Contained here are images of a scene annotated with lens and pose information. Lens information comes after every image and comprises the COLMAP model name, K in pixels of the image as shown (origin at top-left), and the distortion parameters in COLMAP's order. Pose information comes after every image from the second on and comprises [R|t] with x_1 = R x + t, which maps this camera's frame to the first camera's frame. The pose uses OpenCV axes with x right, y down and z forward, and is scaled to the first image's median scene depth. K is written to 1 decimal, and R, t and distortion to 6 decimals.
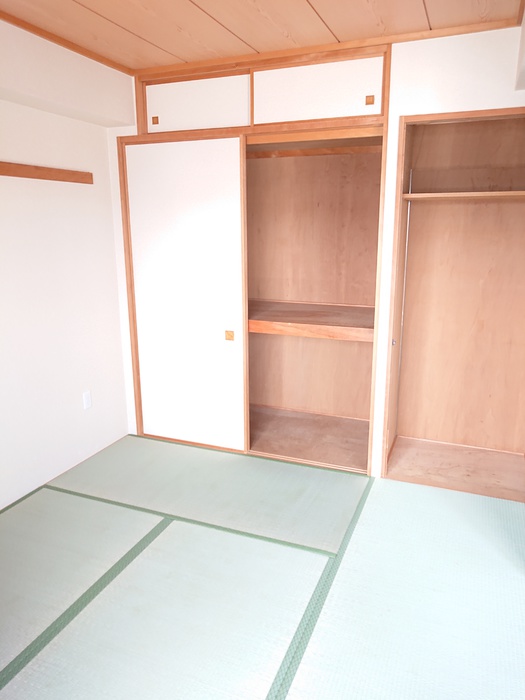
lens RADIAL K [[524.7, 0, 262.5], [0, 524.7, 349.5], [0, 0, 1]] dist [0.012258, -0.002059]
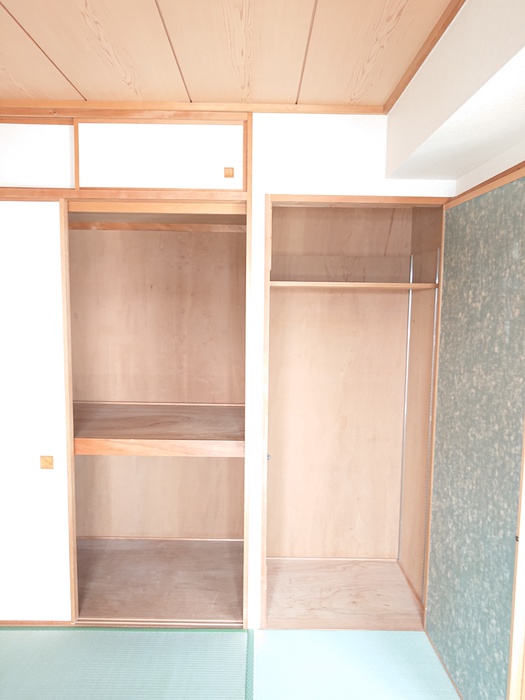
lens RADIAL K [[524.7, 0, 261.6], [0, 524.7, 350.5], [0, 0, 1]] dist [0.012258, -0.002059]
pose [[0.925493, -0.022615, 0.378088, -0.060483], [0.071831, 0.990581, -0.116577, -0.074757], [-0.371891, 0.135050, 0.918400, 0.204966]]
